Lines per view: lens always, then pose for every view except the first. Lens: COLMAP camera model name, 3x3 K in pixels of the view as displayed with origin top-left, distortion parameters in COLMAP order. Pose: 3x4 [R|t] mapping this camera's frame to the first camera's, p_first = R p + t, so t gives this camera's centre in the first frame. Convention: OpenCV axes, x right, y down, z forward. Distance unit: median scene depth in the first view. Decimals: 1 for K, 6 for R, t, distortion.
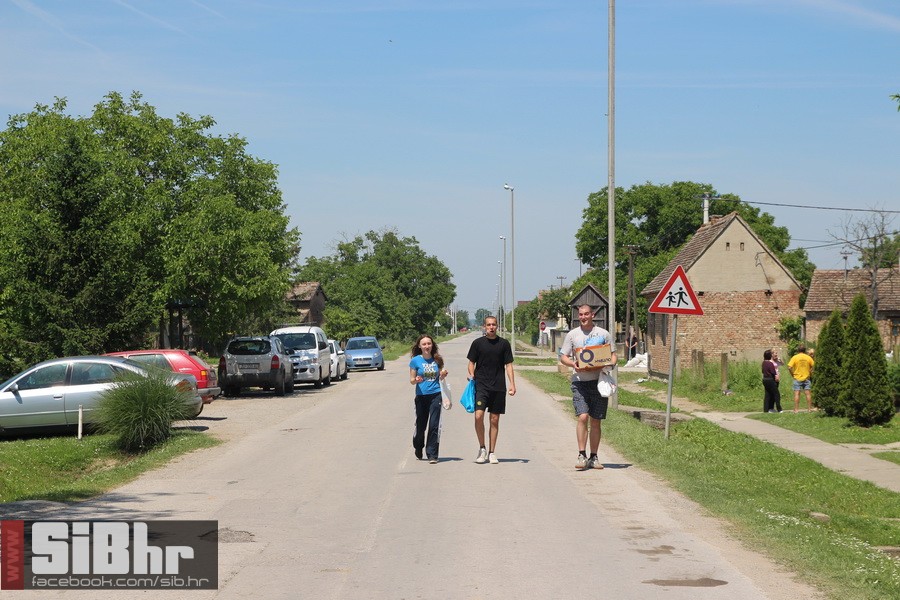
lens RADIAL K [[2568.2, 0, 450.0], [0, 2568.2, 300.0], [0, 0, 1]] dist [0.036006, 0.062826]
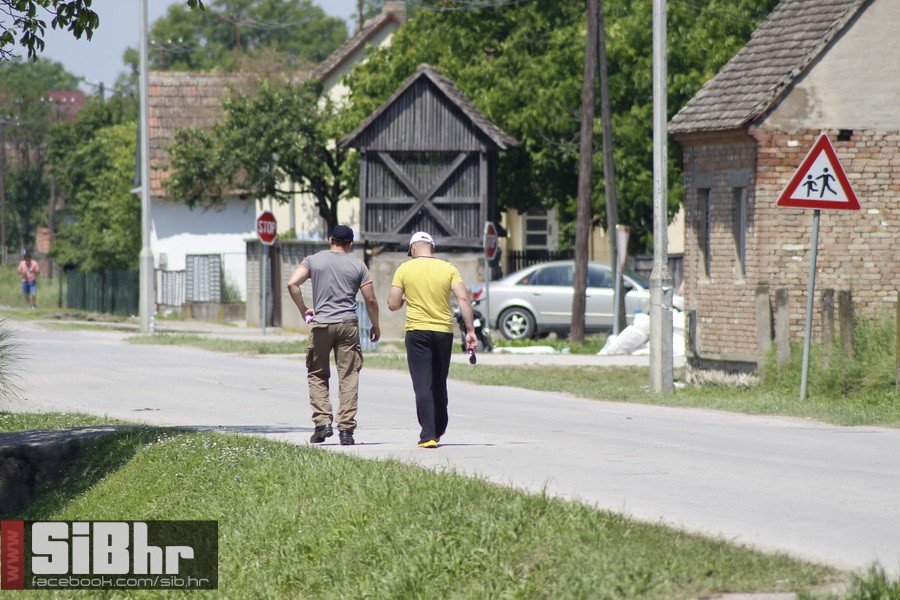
lens RADIAL K [[3357.1, 0, 450.0], [0, 3357.1, 300.0], [0, 0, 1]] dist [0.044097, 0.799050]
pose [[0.999721, 0.000145, -0.023636, 0.050057], [0.000603, 0.999499, 0.031657, 0.005174], [0.023629, -0.031662, 0.999219, 0.493852]]
